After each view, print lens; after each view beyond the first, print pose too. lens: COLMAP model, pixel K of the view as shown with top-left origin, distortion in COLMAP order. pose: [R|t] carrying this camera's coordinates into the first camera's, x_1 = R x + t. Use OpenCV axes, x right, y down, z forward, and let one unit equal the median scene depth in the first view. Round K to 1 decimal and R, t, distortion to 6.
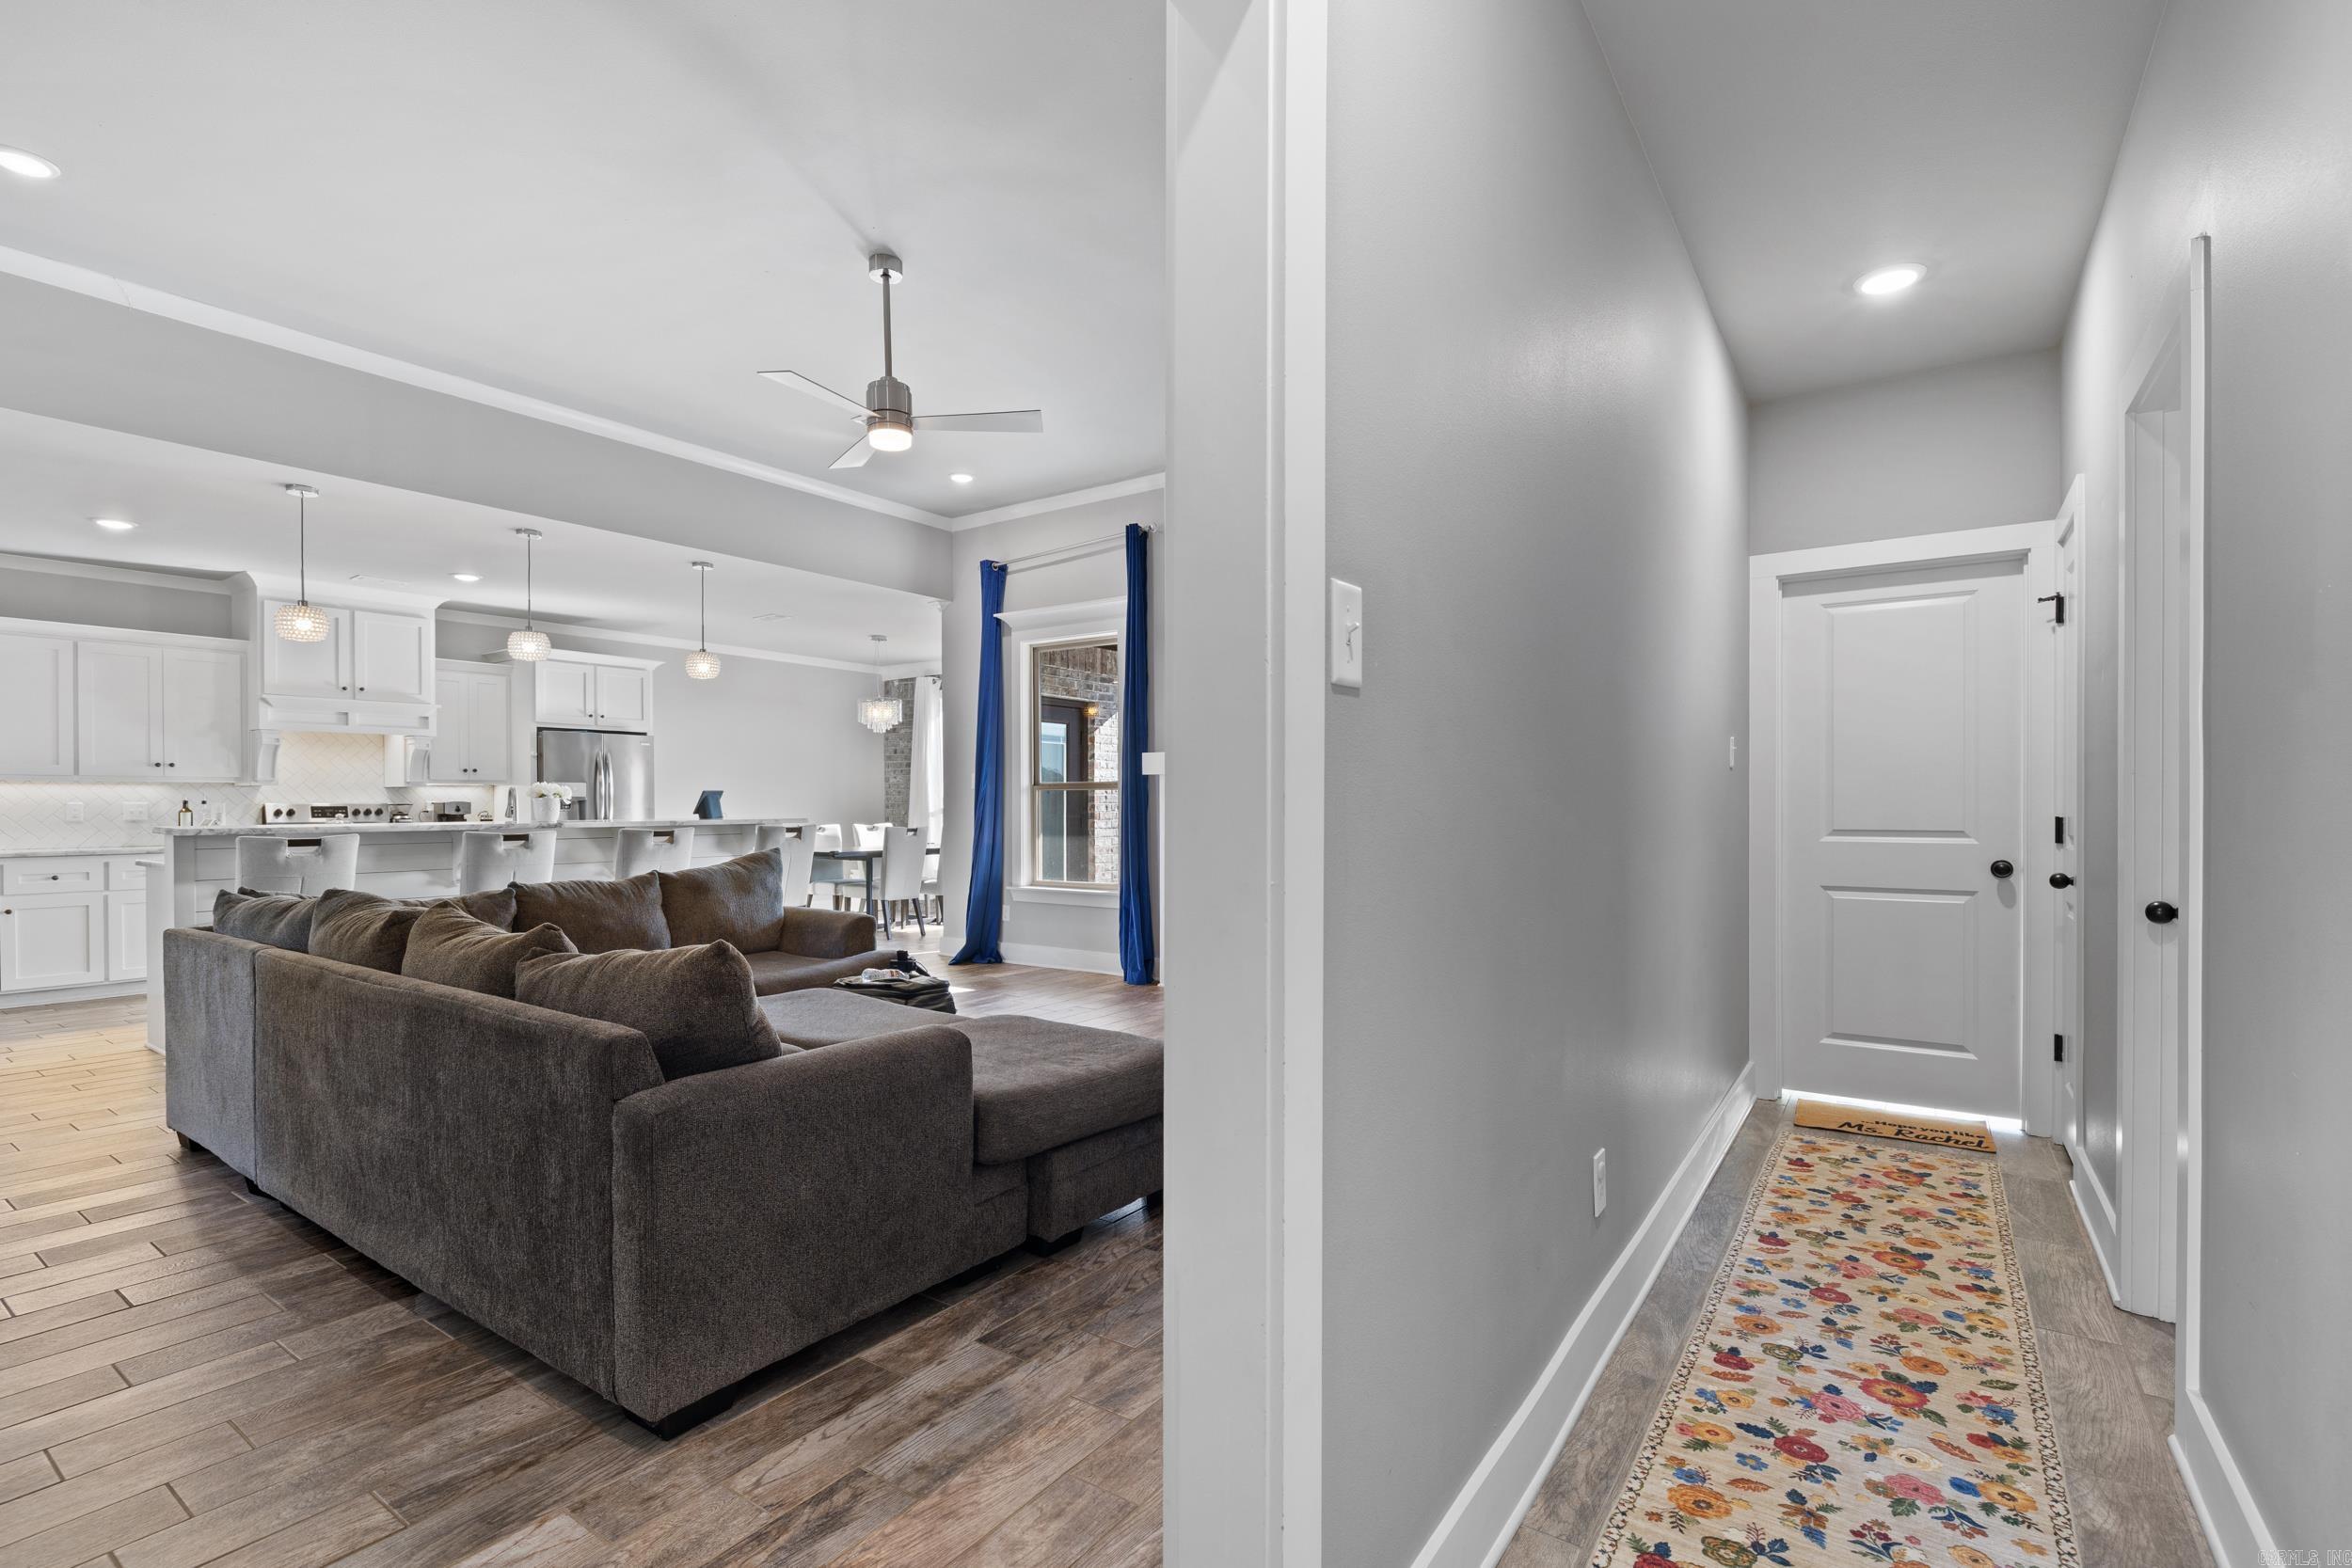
lens RADIAL K [[1076.8, 0, 1170.1], [0, 1076.8, 809.9], [0, 0, 1]] dist [-0.001193, -0.000120]
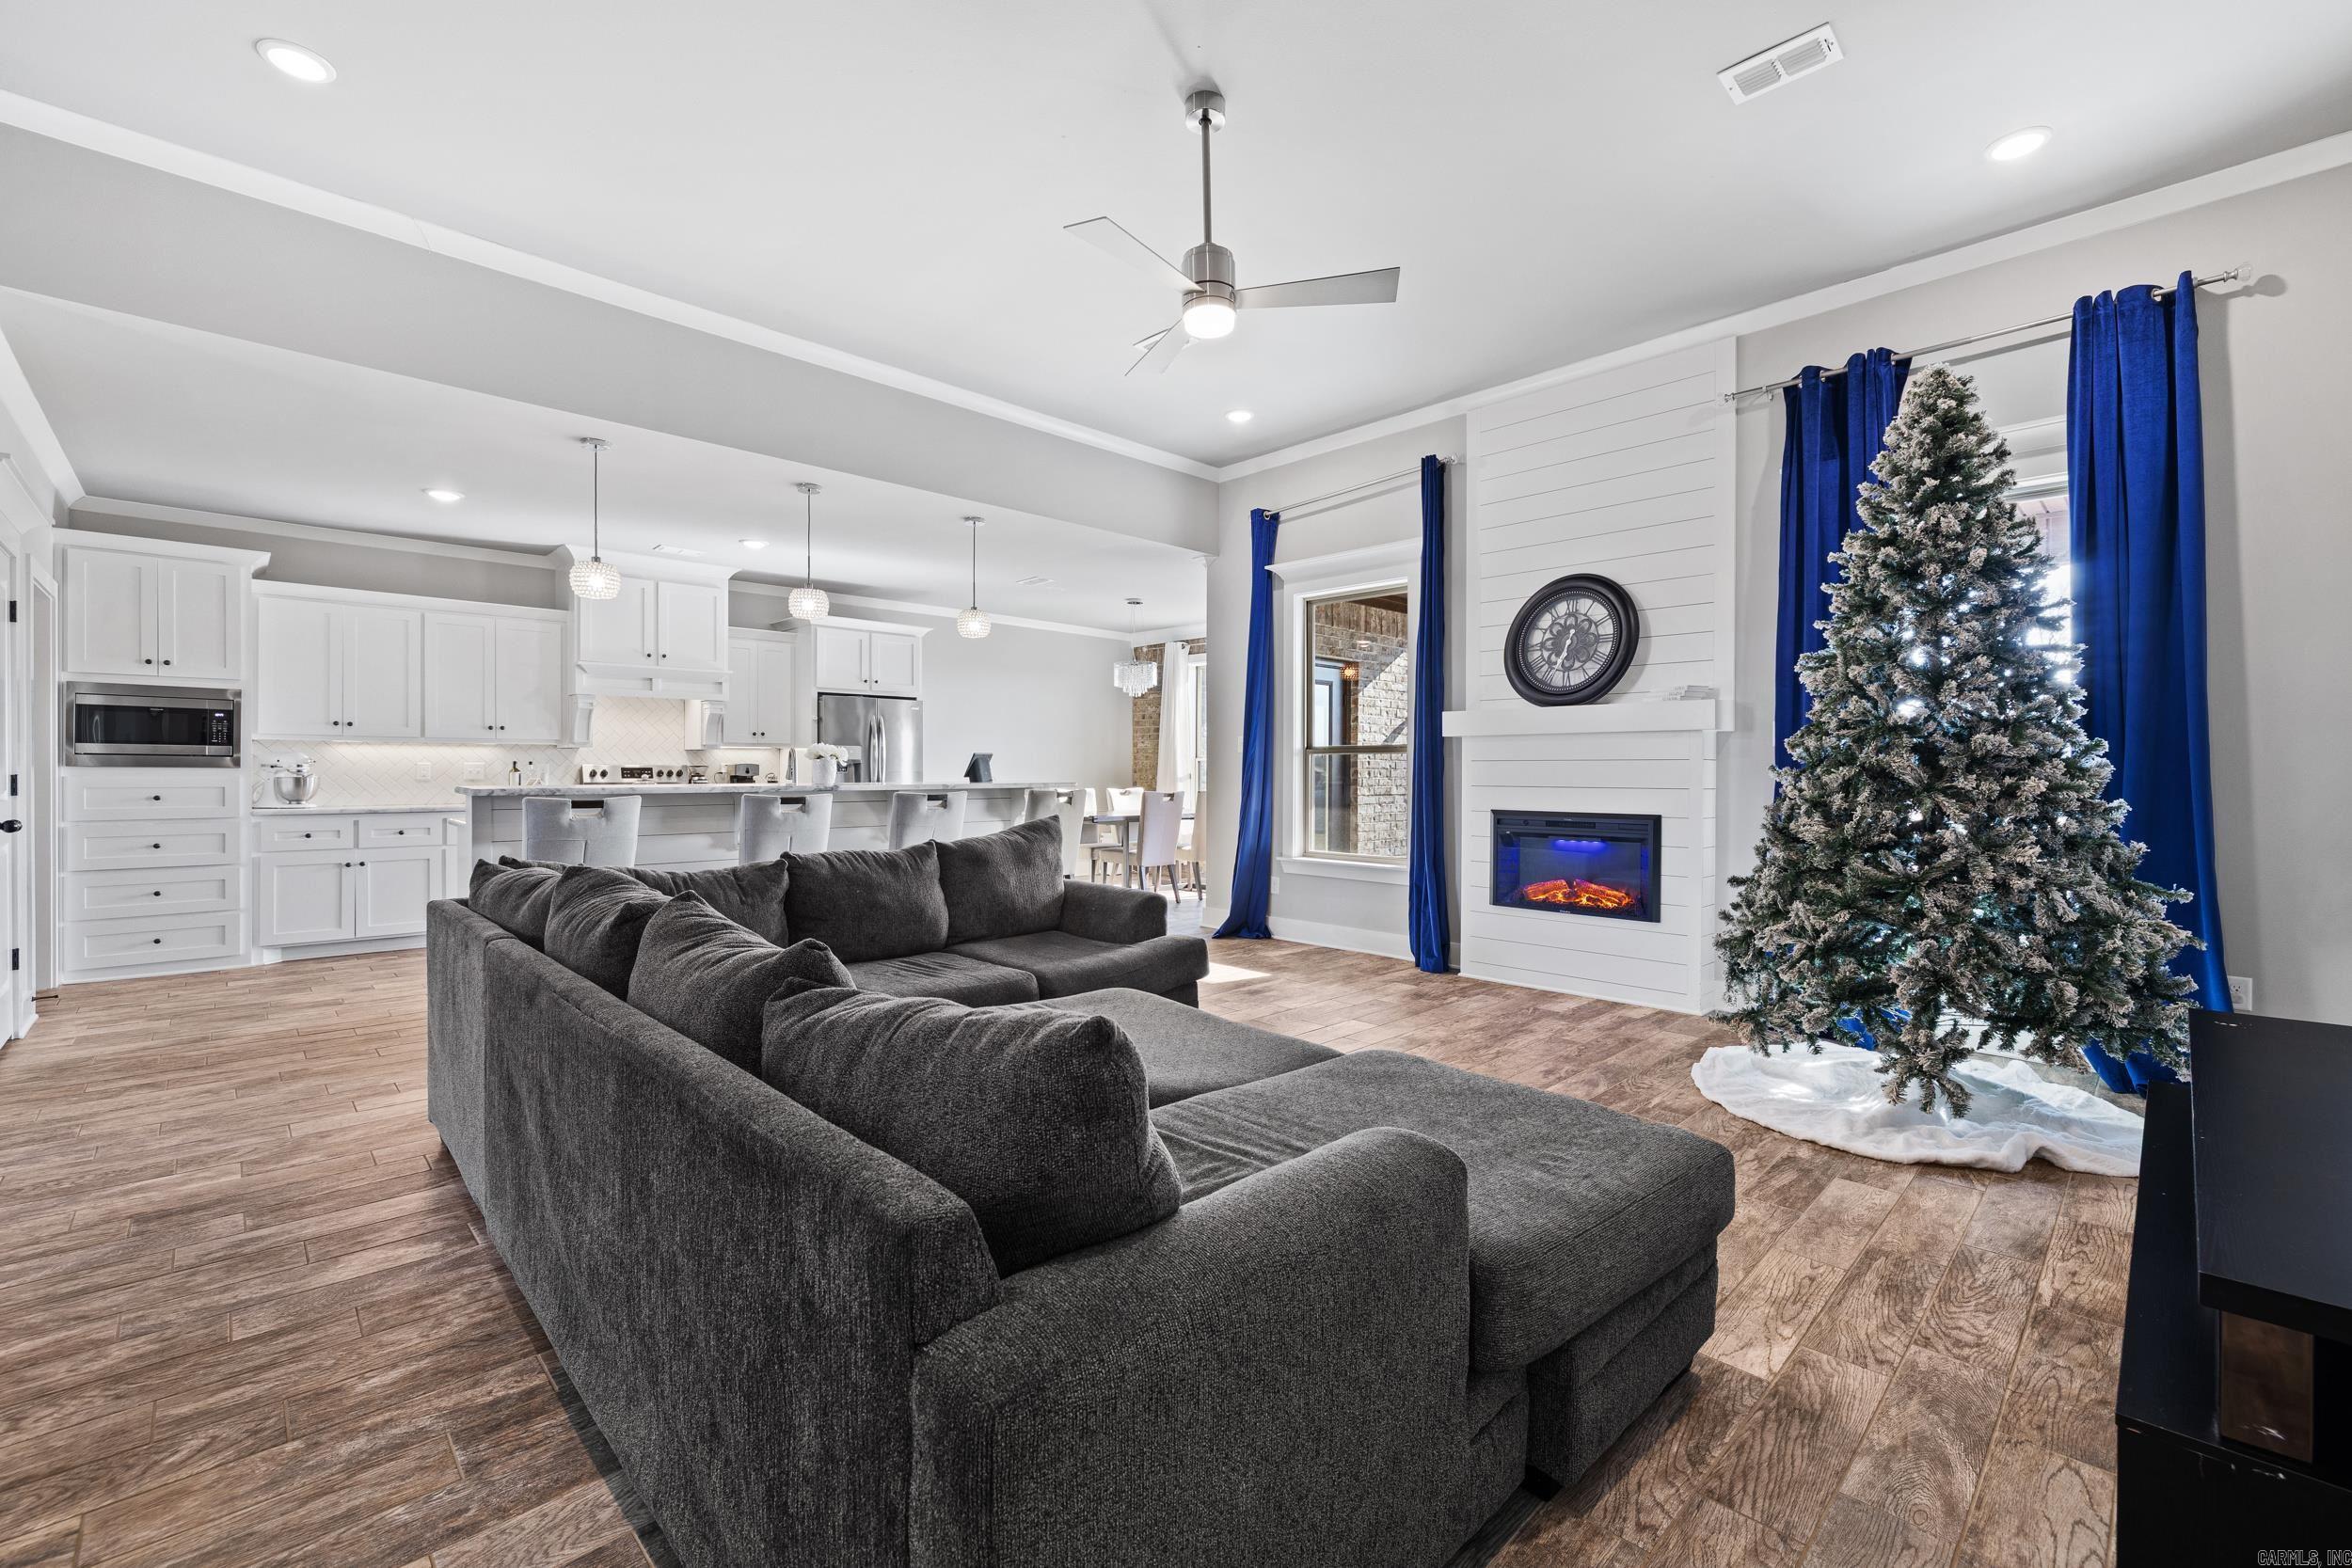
lens RADIAL K [[983.2, 0, 1179.3], [0, 983.2, 775.4], [0, 0, 1]] dist [0.001967, 0.000402]
pose [[0.983199, 0.006736, -0.182414, -0.091846], [-0.006834, 0.999977, 0.000093, 0.000770], [0.182410, 0.001155, 0.983222, 0.167324]]
